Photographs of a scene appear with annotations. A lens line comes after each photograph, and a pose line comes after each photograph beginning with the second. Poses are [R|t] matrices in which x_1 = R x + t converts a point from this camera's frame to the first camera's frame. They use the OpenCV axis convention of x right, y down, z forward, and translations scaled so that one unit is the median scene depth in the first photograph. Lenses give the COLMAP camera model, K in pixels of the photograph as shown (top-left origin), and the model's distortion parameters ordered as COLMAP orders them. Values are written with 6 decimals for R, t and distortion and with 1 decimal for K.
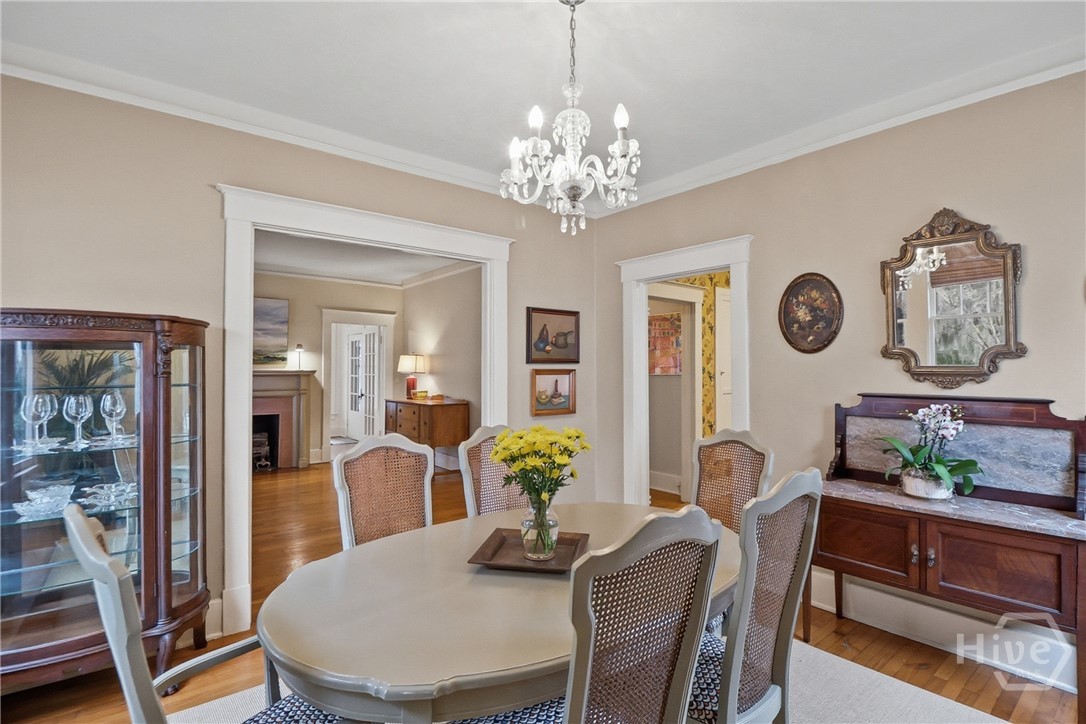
lens RADIAL K [[512.3, 0, 542.8], [0, 512.3, 366.0], [0, 0, 1]] dist [-0.001904, -0.010864]
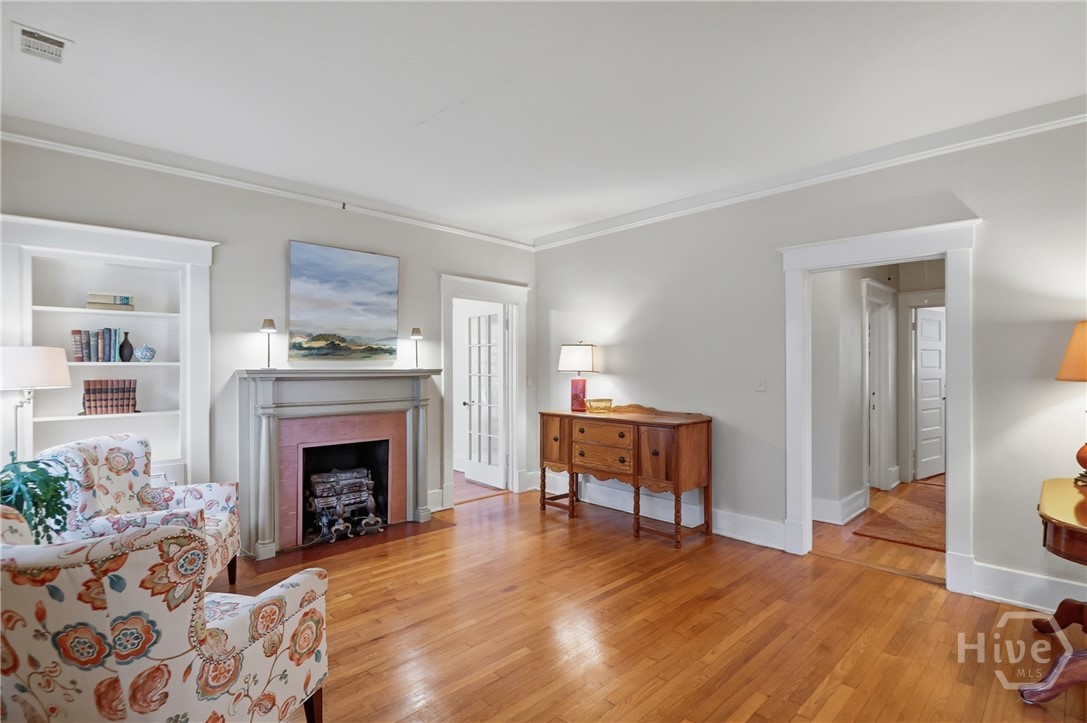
lens RADIAL K [[512.8, 0, 543.4], [0, 512.8, 369.7], [0, 0, 1]] dist [-0.001904, -0.010864]
pose [[0.996669, -0.005374, 0.081379, -0.365010], [0.004266, 0.999896, 0.013785, 0.001071], [-0.081445, -0.013392, 0.996588, 0.348302]]
